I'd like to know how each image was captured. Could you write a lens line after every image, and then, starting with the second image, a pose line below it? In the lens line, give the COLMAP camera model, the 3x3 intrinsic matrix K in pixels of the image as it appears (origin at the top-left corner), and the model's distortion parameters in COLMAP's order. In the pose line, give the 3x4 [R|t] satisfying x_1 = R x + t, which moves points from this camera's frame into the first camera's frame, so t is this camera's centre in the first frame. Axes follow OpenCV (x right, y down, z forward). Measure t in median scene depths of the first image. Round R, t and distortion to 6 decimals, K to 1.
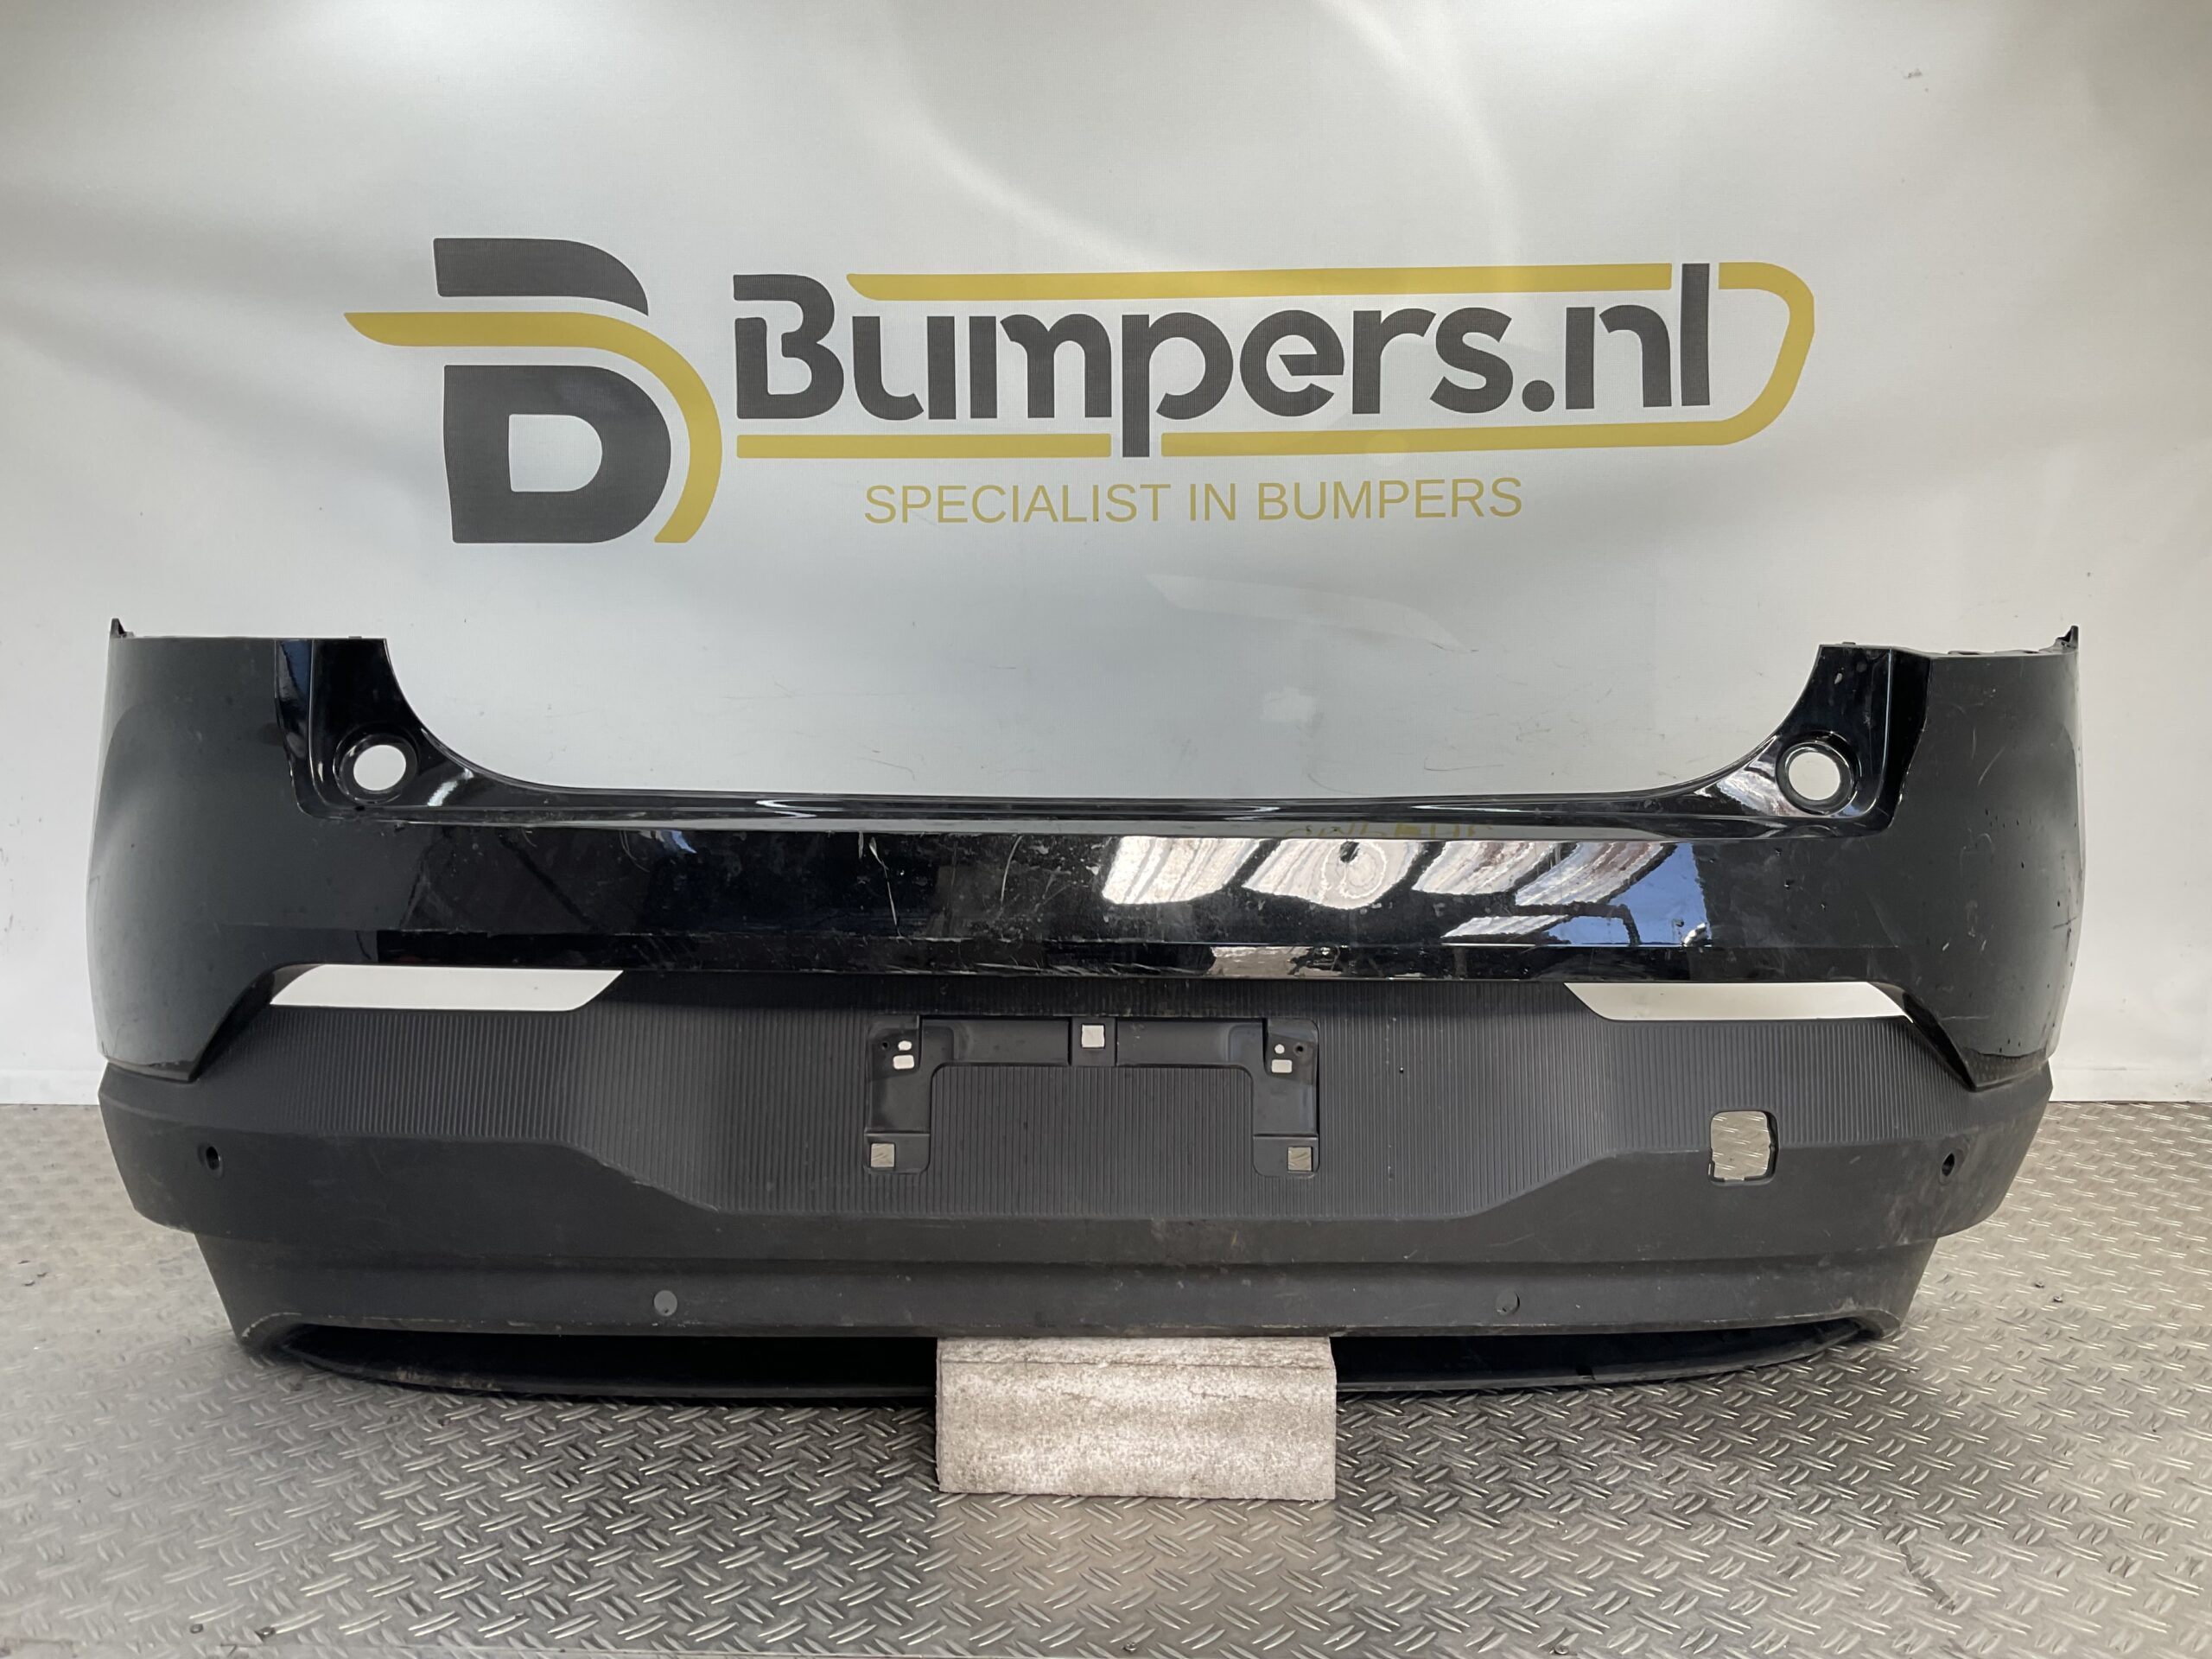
lens RADIAL K [[1815.0, 0, 1107.8], [0, 1815.0, 784.2], [0, 0, 1]] dist [0.133438, -0.331925]
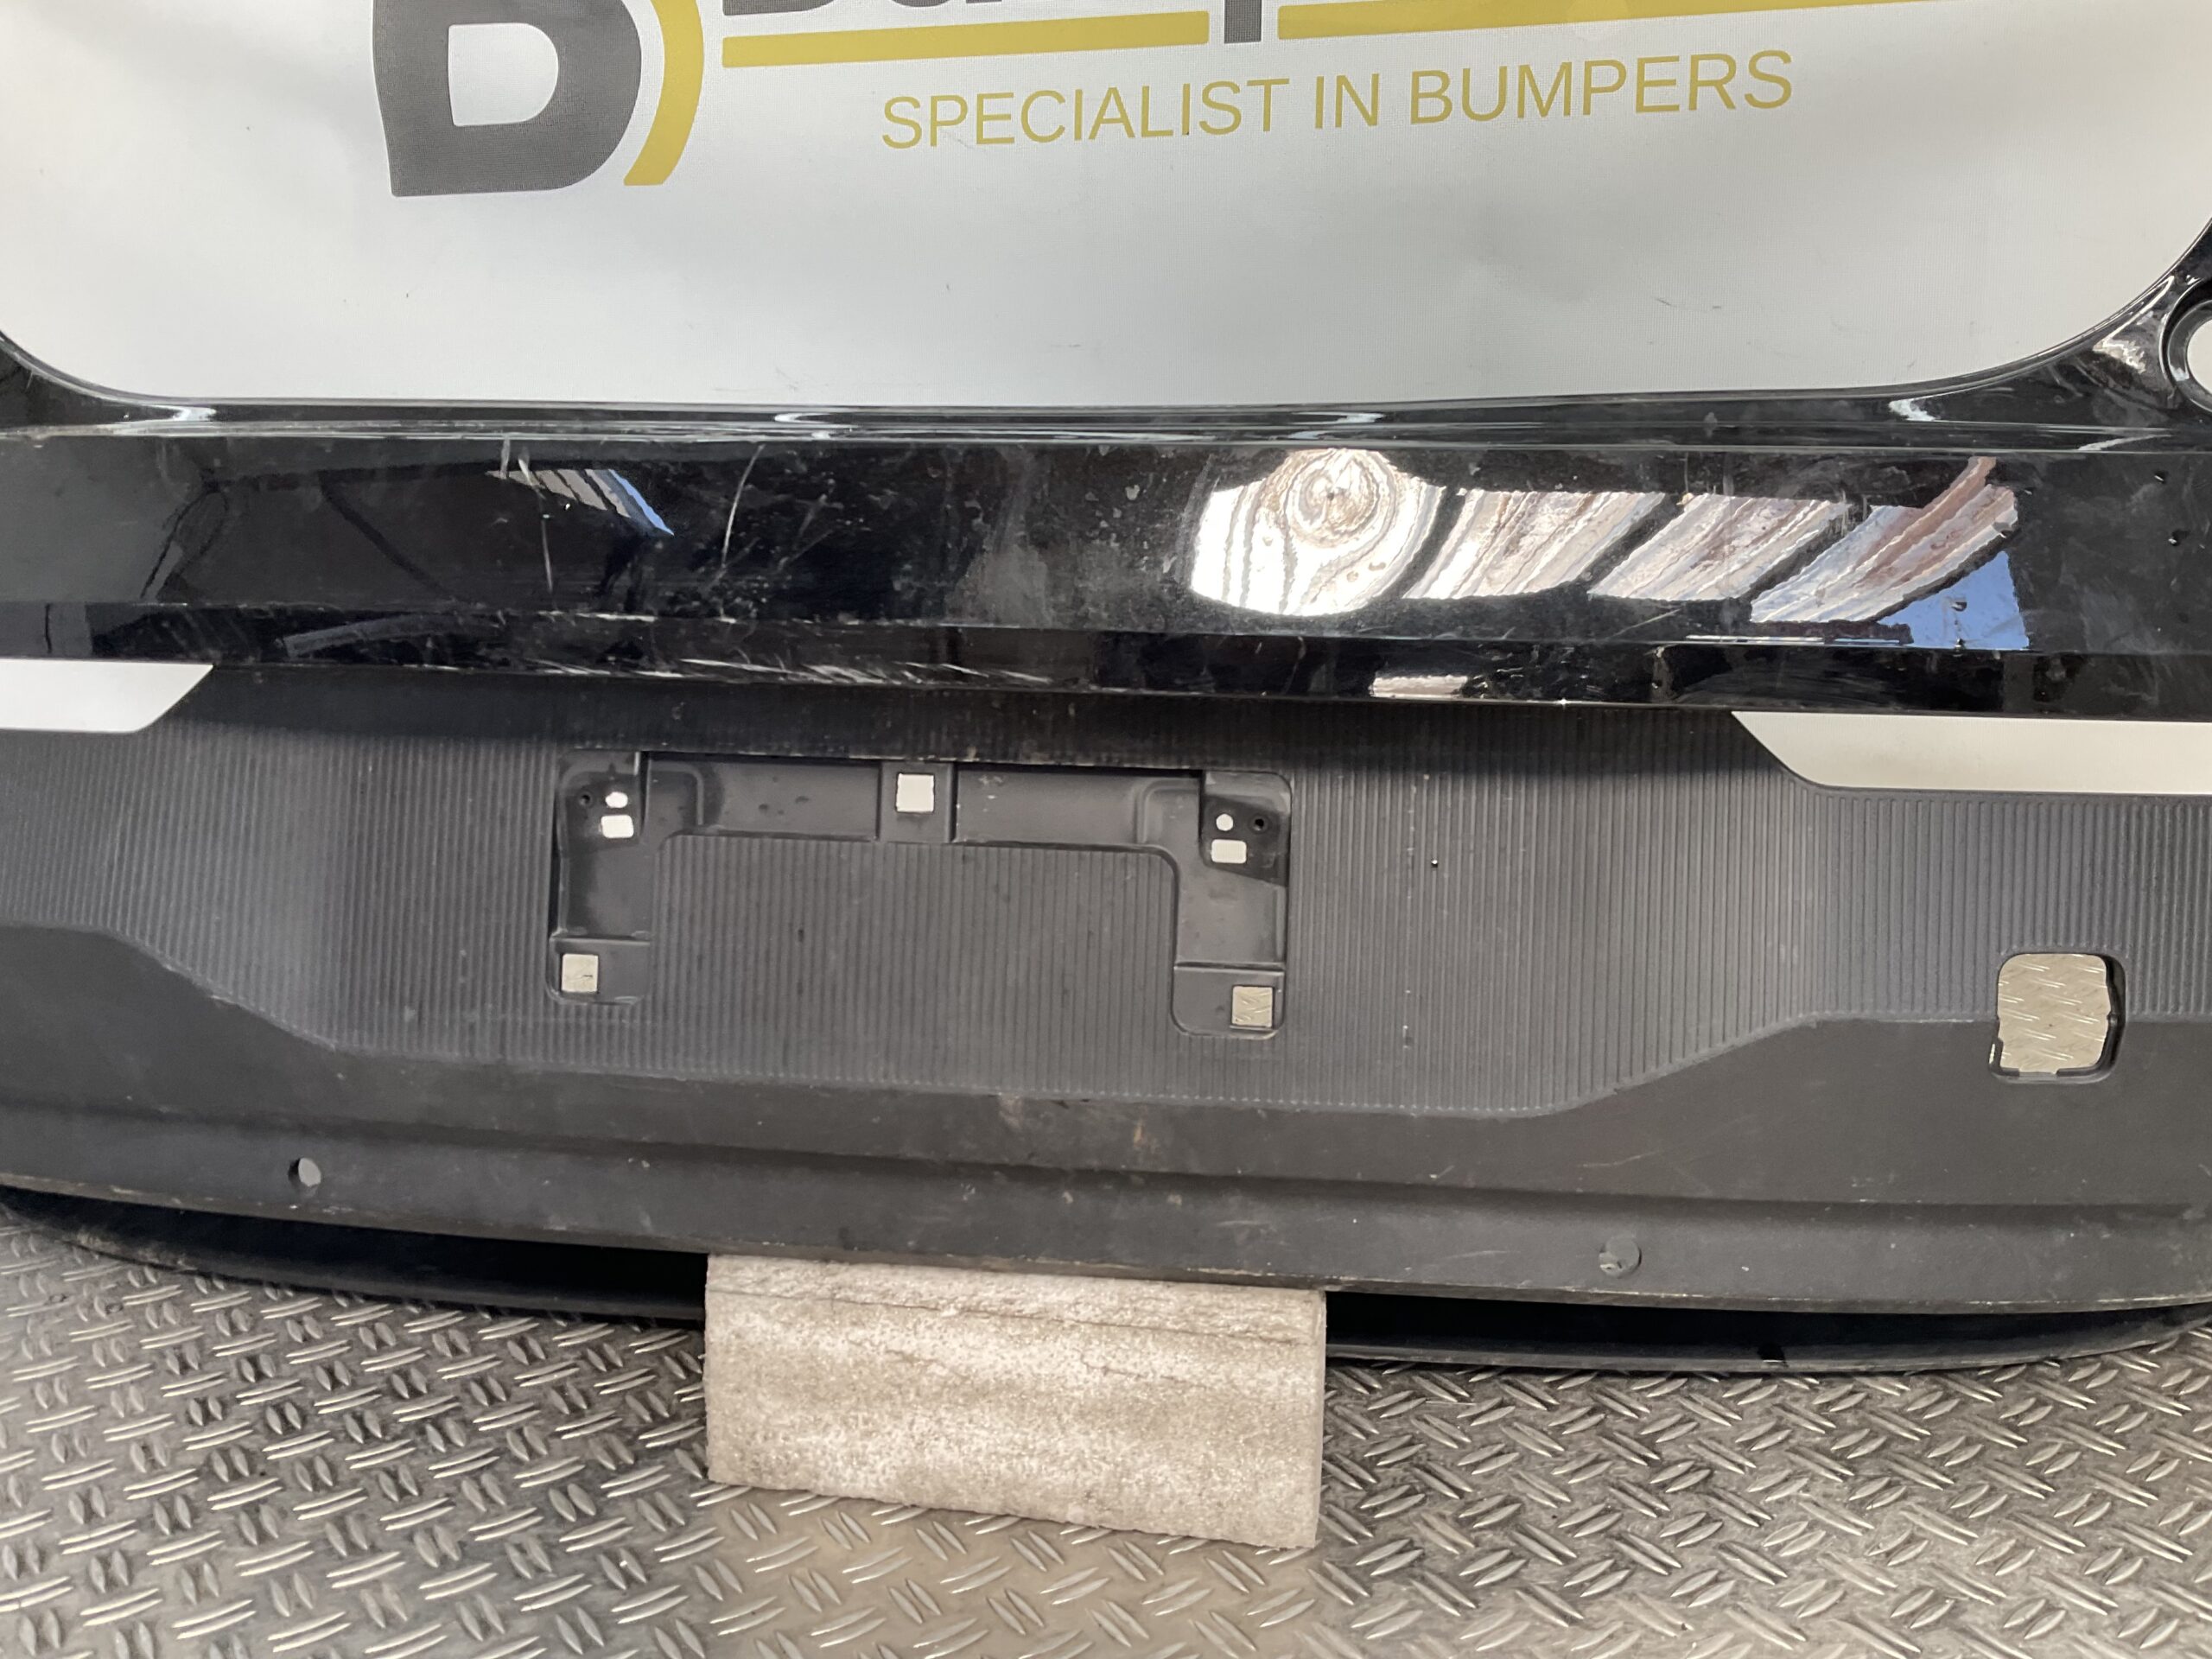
lens RADIAL K [[1830.3, 0, 1102.1], [0, 1830.3, 794.8], [0, 0, 1]] dist [0.077267, -0.166171]
pose [[0.986484, 0.024314, -0.162043, 0.145932], [-0.007738, 0.994739, 0.102150, 0.074207], [0.163675, -0.099515, 0.981482, 0.401868]]
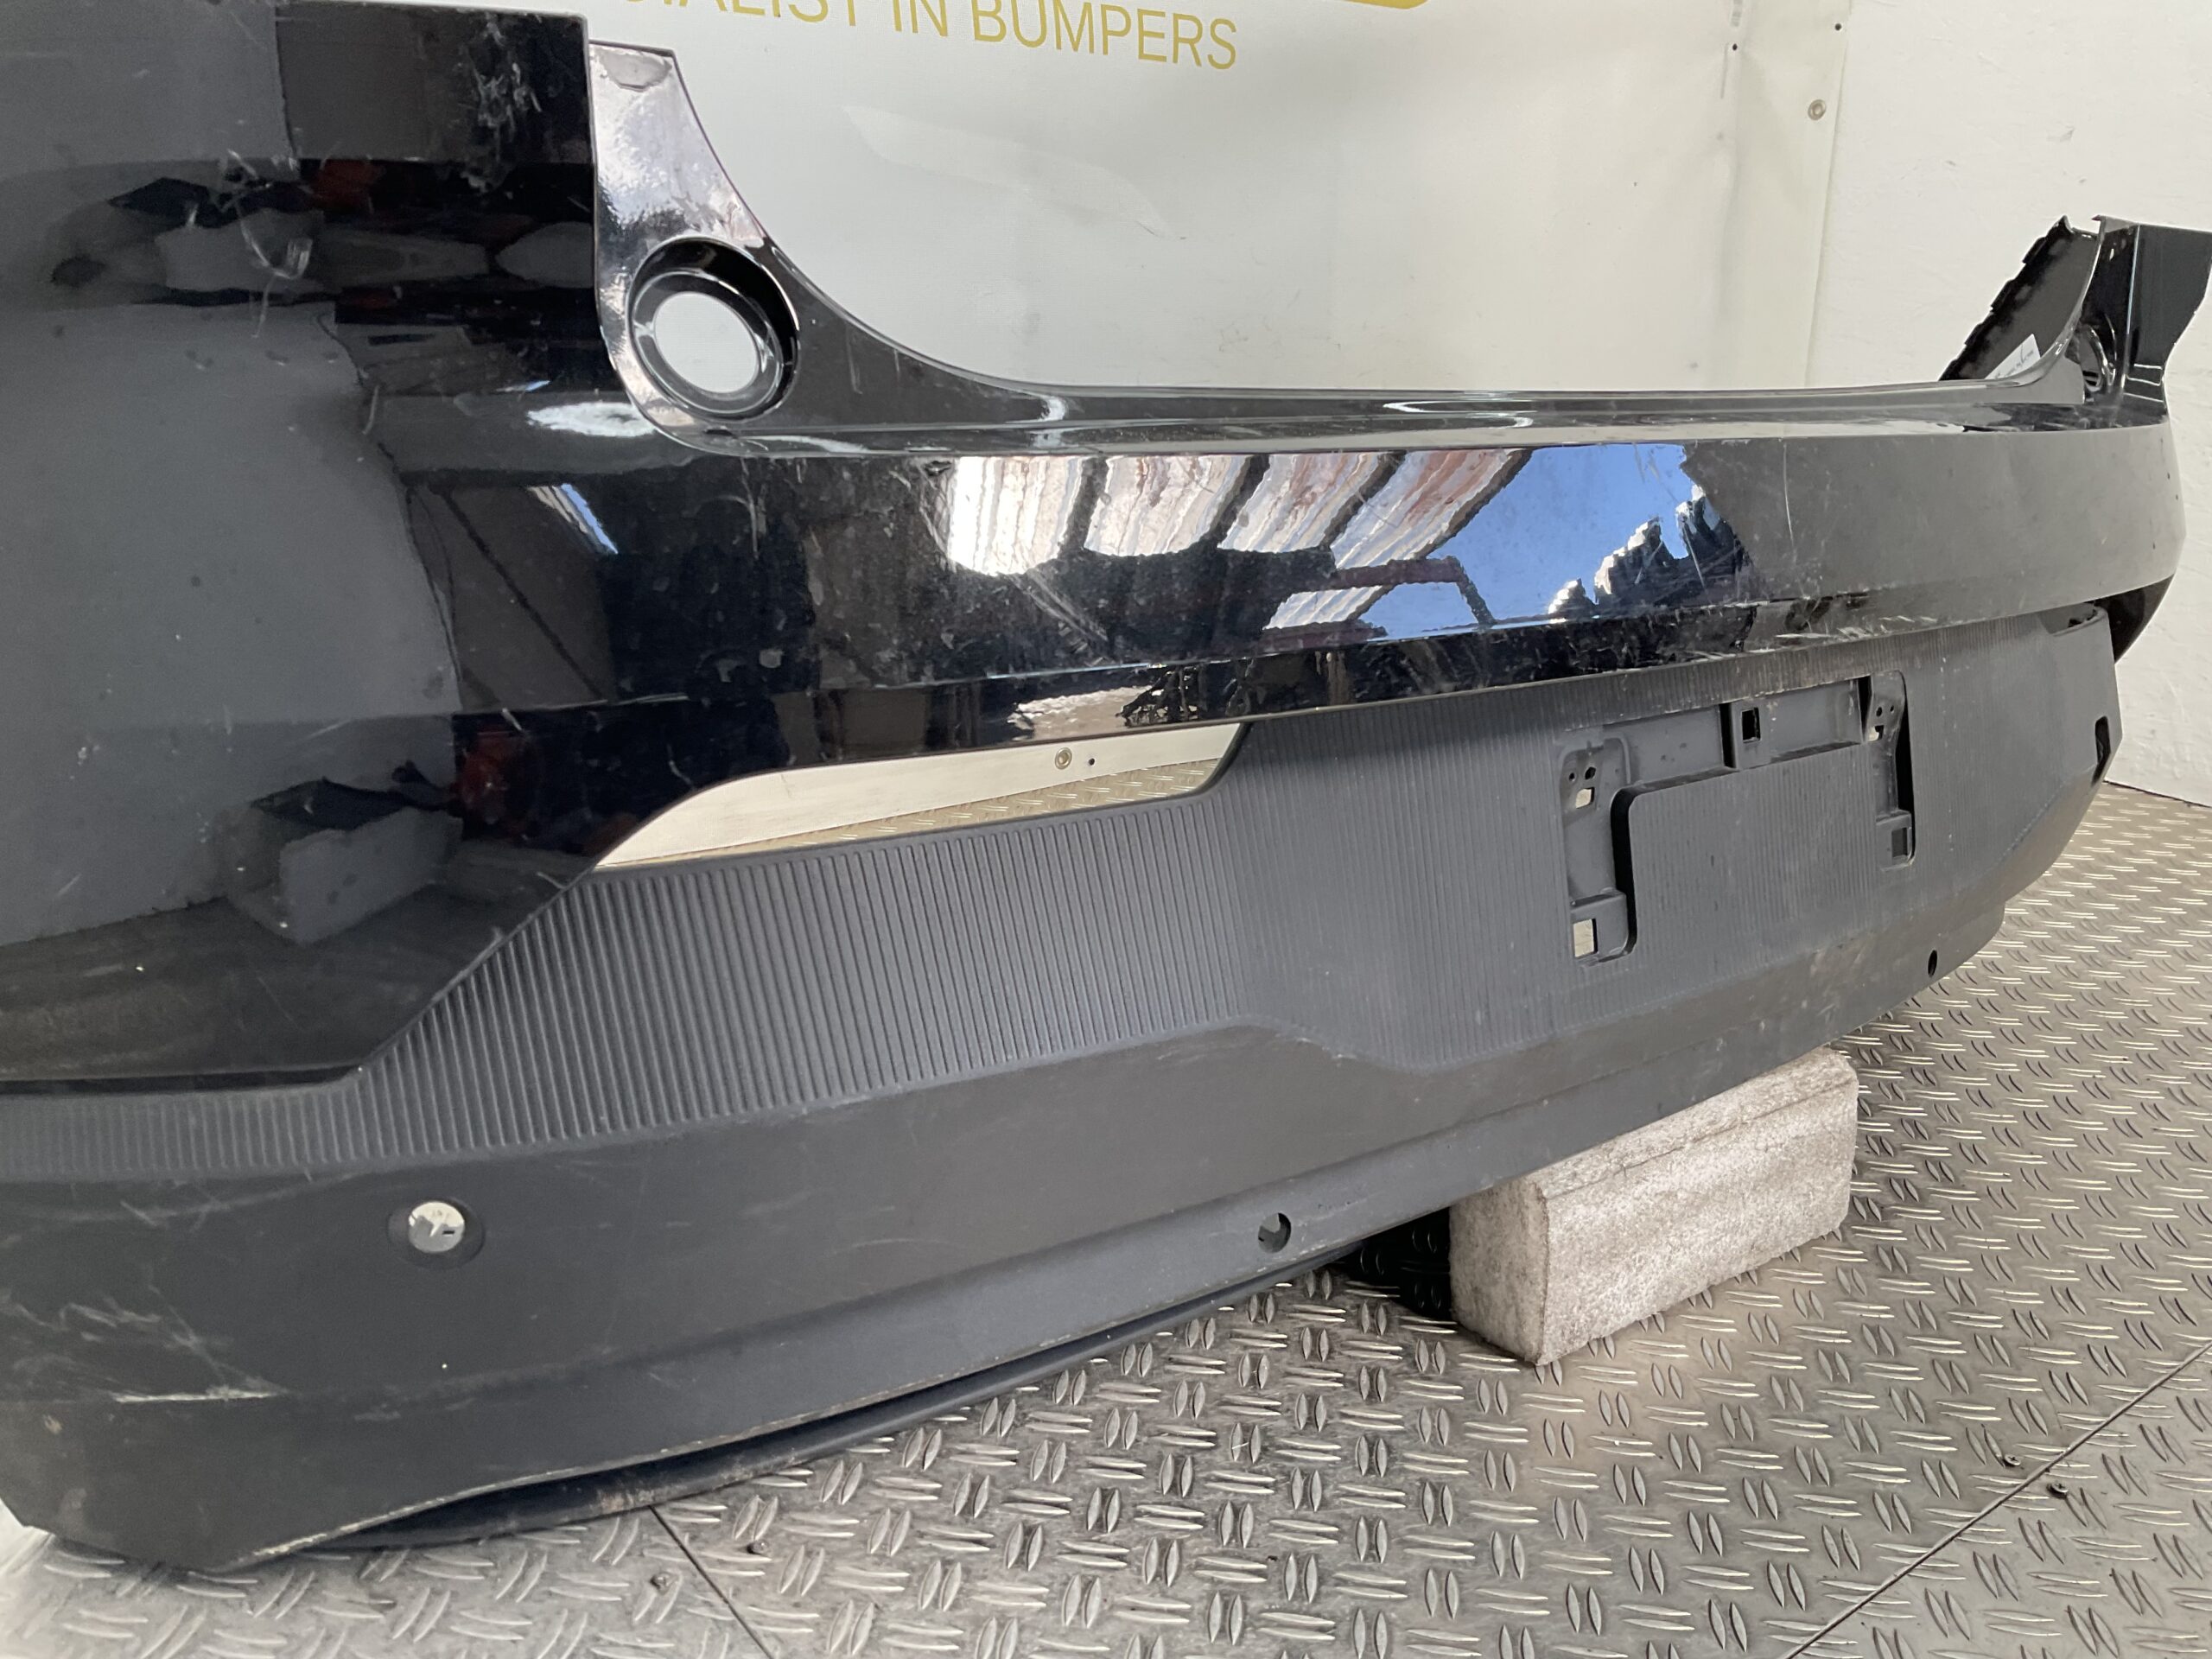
lens RADIAL K [[1820.0, 0, 1100.0], [0, 1820.0, 795.0], [0, 0, 1]] dist [0.100776, -0.192059]
pose [[0.780803, -0.144371, 0.607868, -0.634631], [0.025194, 0.979420, 0.200255, 0.012847], [-0.624269, -0.141045, 0.768371, 0.578194]]
